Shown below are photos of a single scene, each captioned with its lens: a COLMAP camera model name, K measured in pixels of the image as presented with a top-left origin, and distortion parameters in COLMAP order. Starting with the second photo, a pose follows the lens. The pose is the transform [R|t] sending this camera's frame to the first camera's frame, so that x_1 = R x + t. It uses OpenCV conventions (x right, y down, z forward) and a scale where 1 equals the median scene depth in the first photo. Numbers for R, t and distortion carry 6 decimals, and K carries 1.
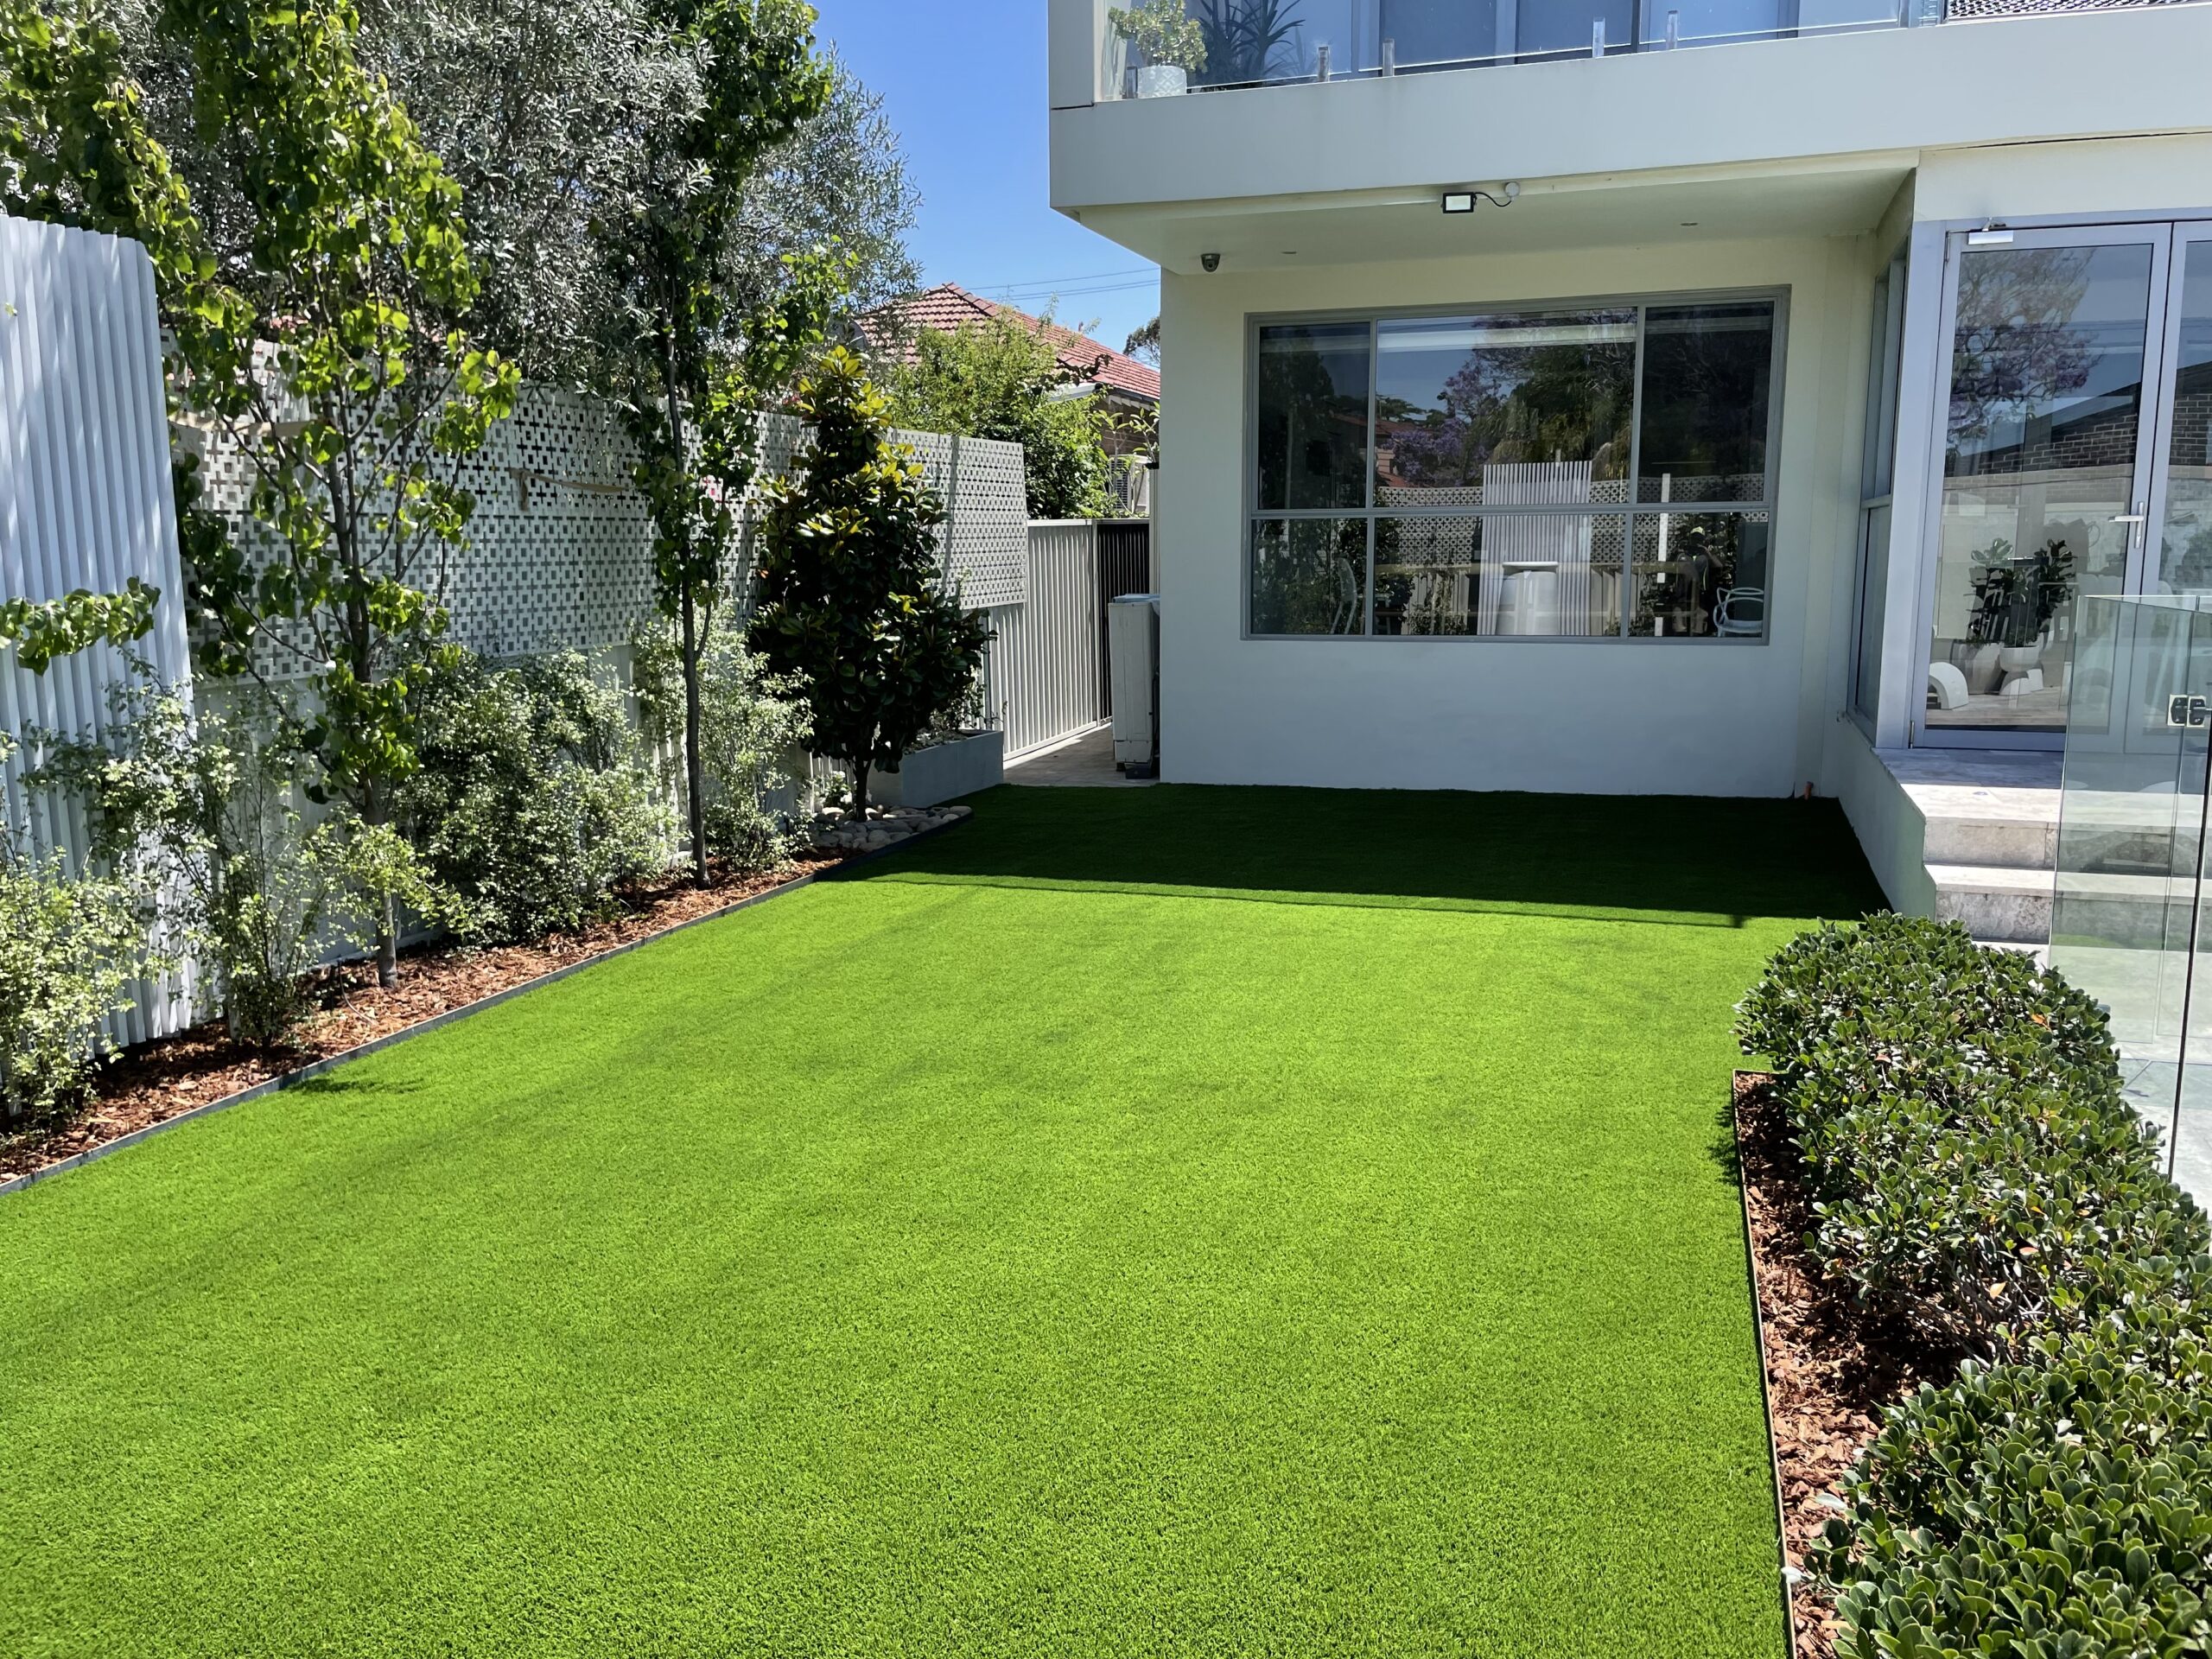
lens RADIAL K [[1712.5, 0, 1108.6], [0, 1712.5, 850.7], [0, 0, 1]] dist [0.042134, -0.059367]
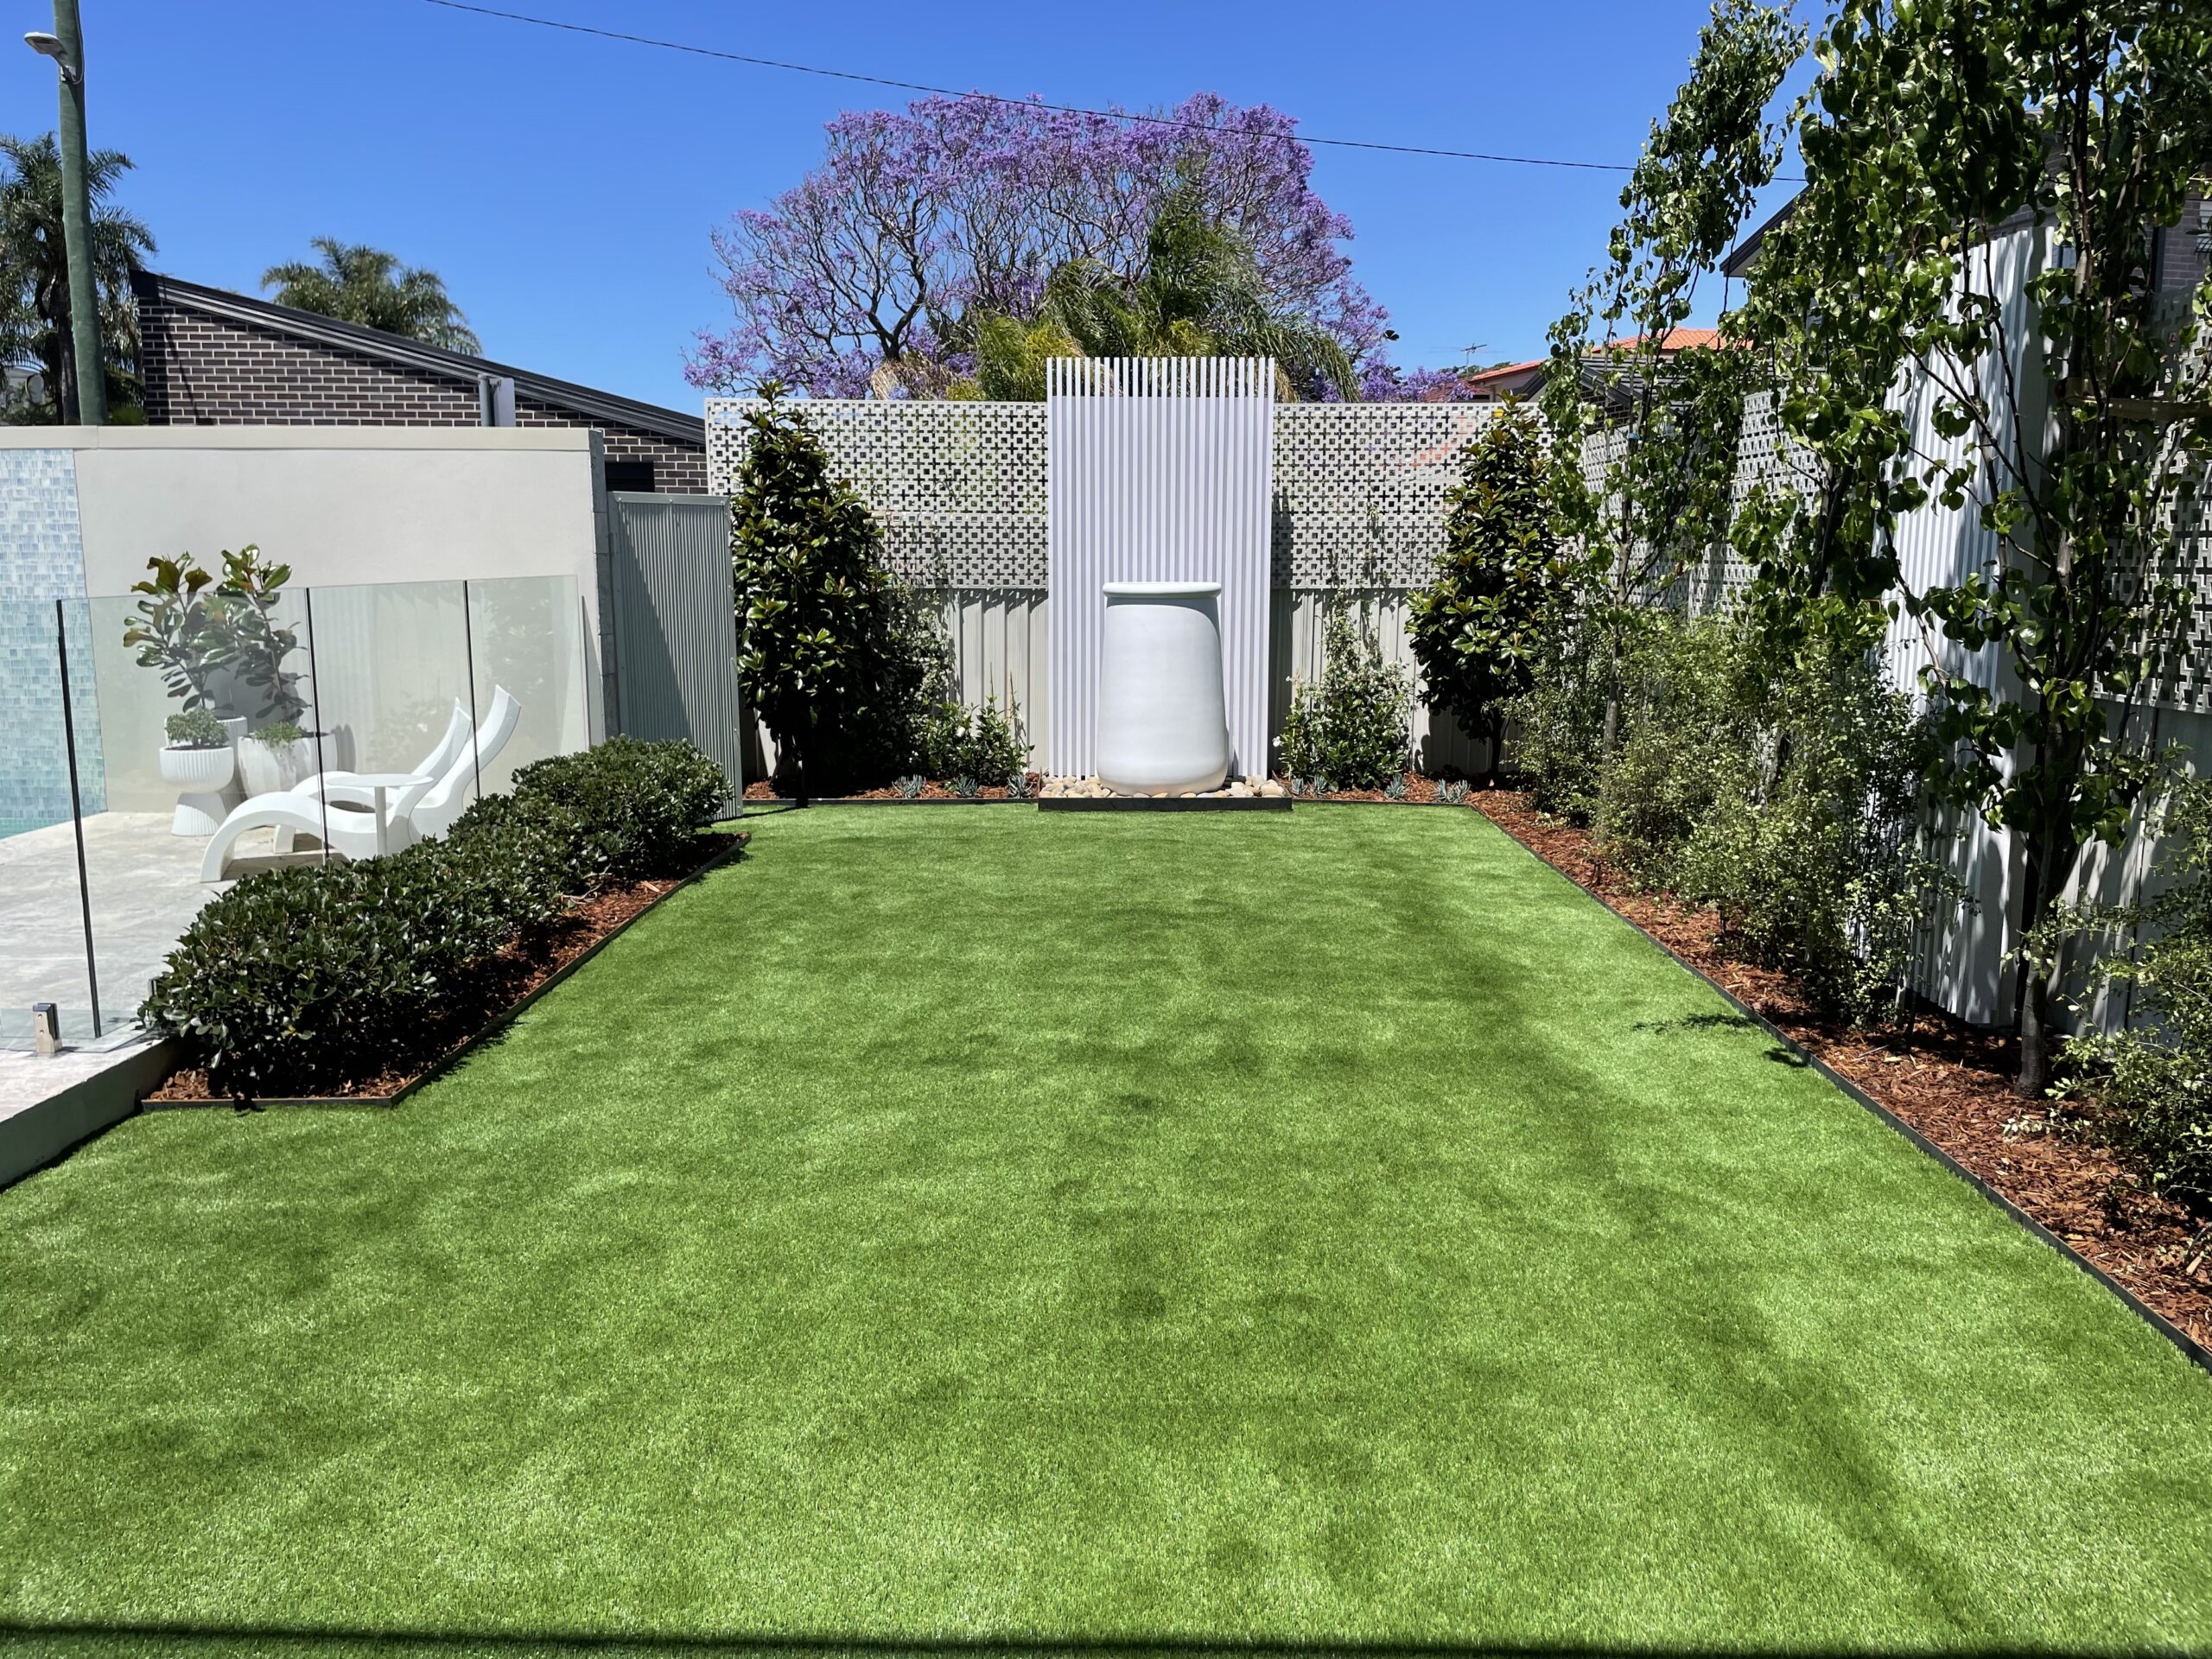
lens RADIAL K [[1712.5, 0, 1101.4], [0, 1712.5, 829.8], [0, 0, 1]] dist [0.042134, -0.059367]
pose [[-0.960013, 0.046543, -0.276059, 0.220667], [-0.048454, 0.943578, 0.327586, -0.306594], [0.275729, 0.327863, -0.903592, 1.736384]]
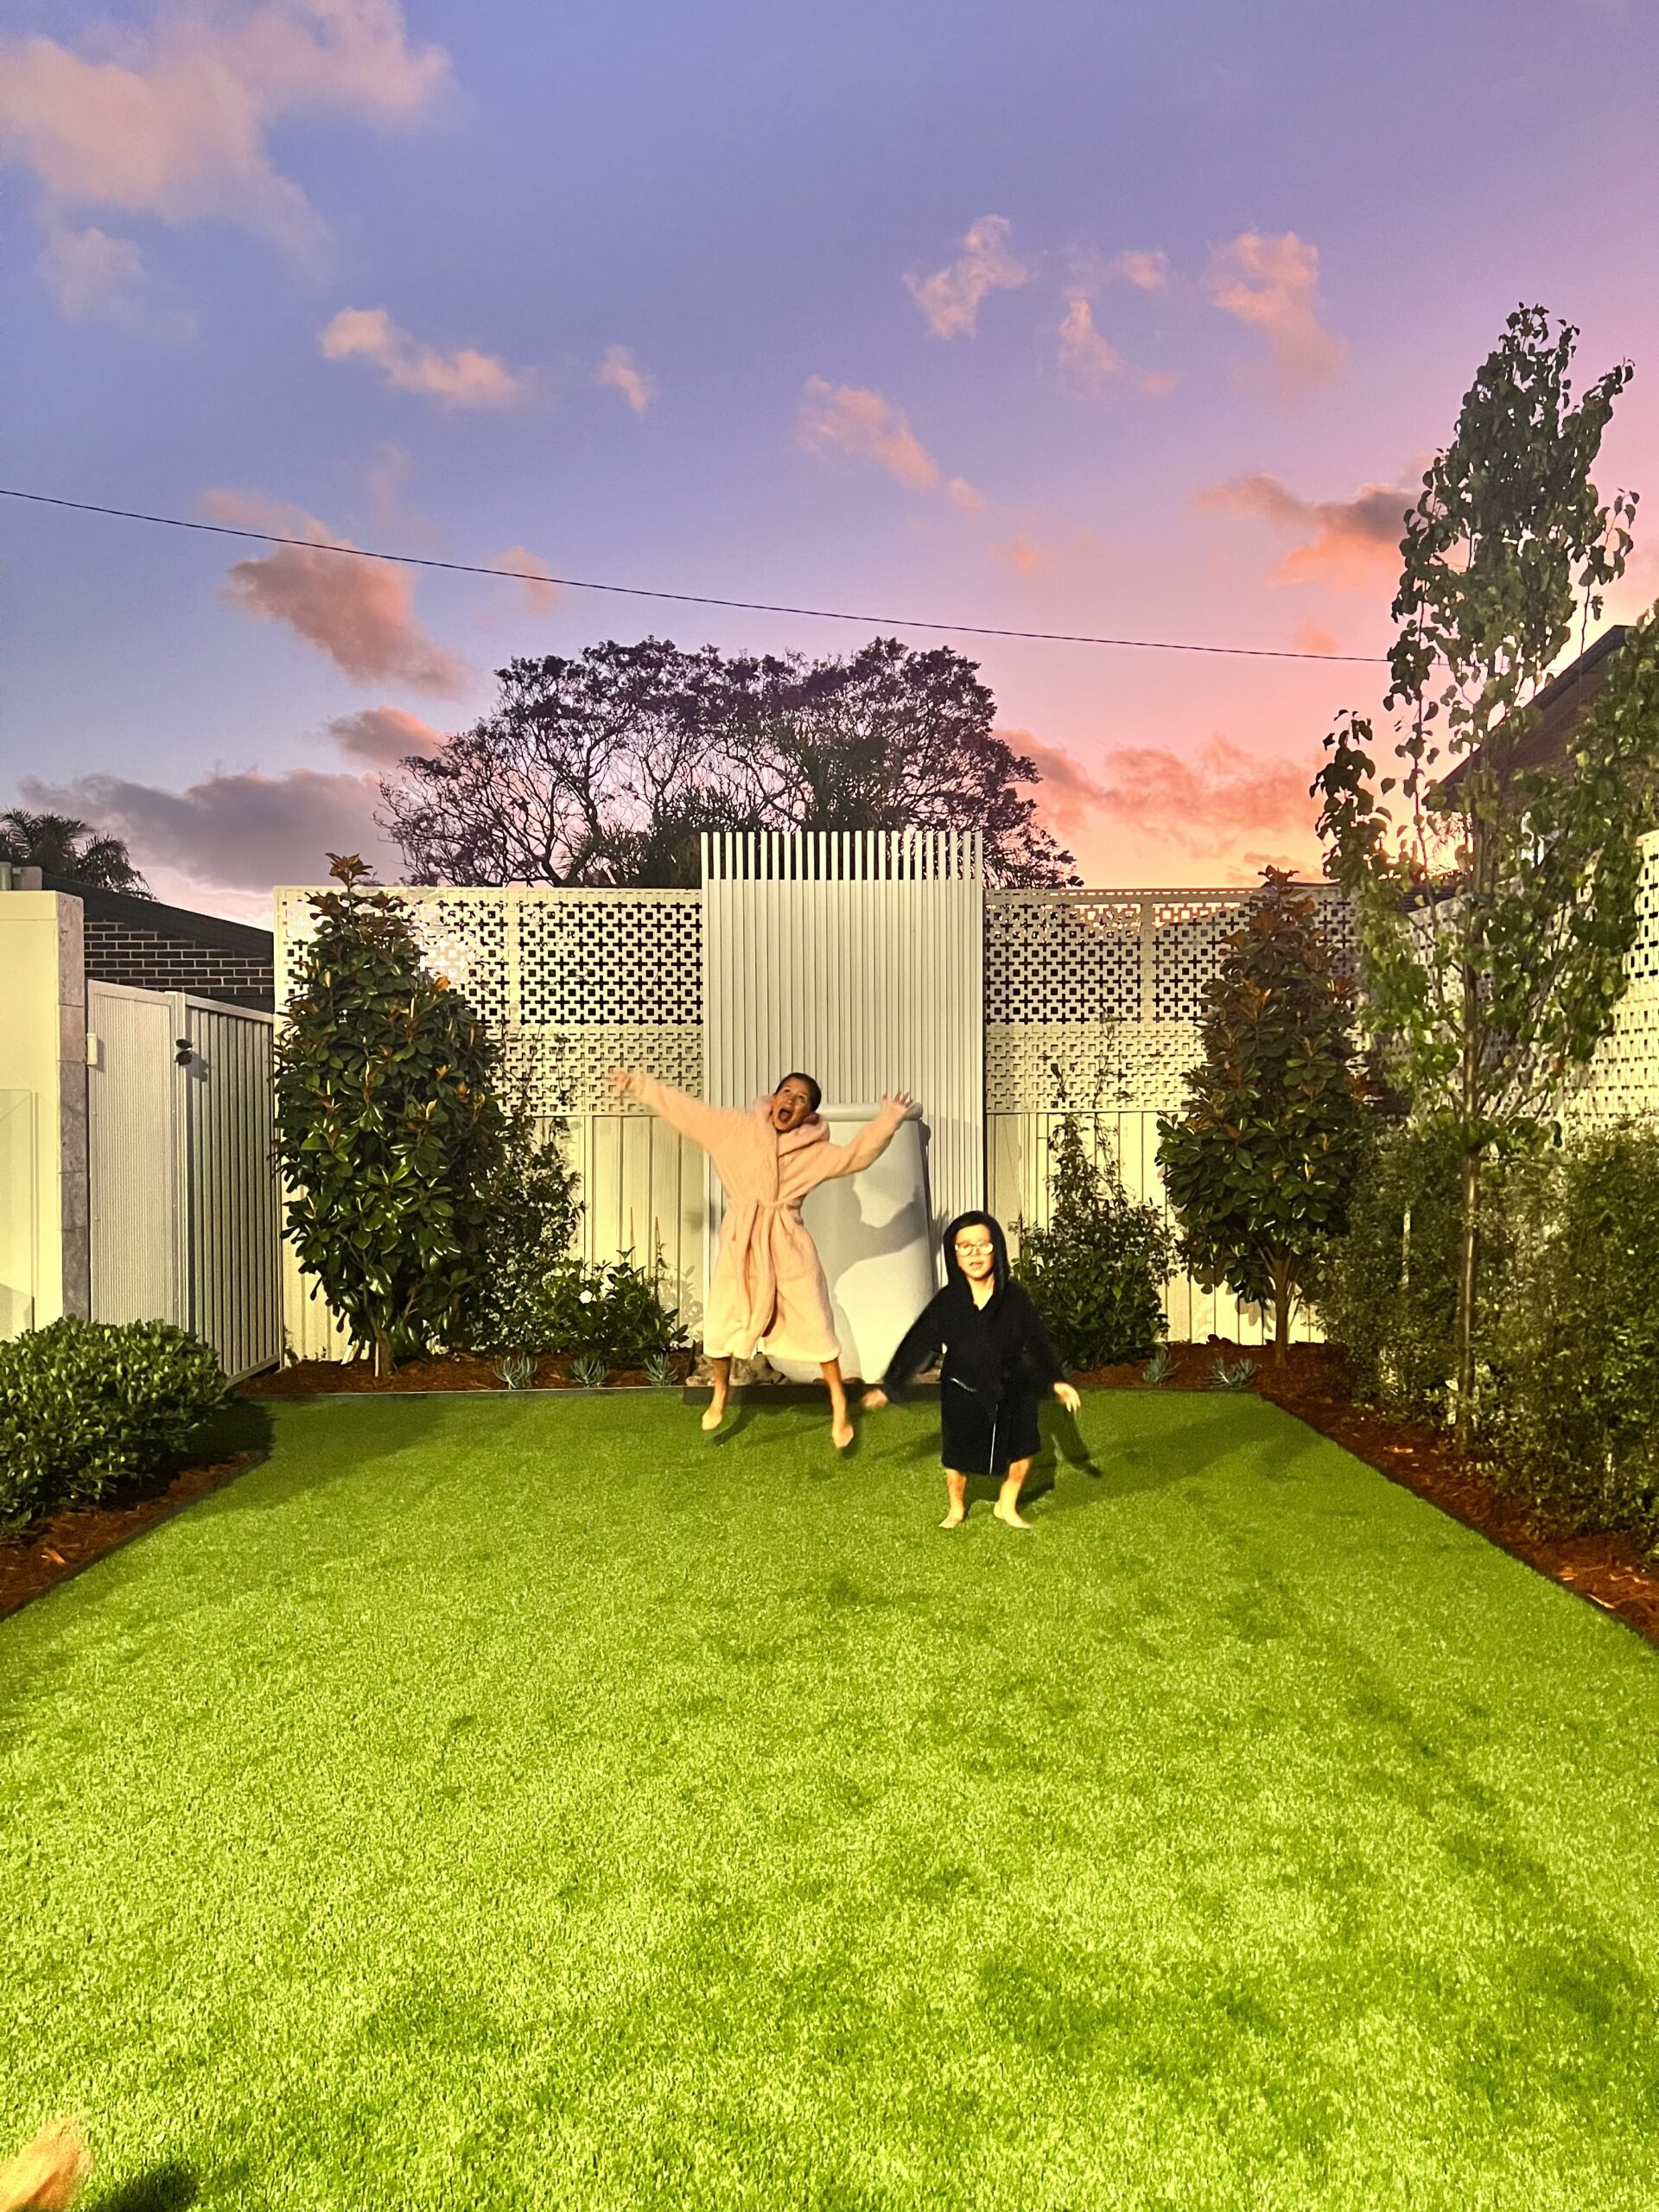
lens RADIAL K [[1646.8, 0, 842.4], [0, 1646.8, 1111.0], [0, 0, 1]] dist [0.047980, 0.000184]
pose [[-0.950785, 0.011125, -0.309650, 0.124130], [-0.043500, 0.984665, 0.168945, -0.228060], [0.306781, 0.174101, -0.935721, 1.457701]]
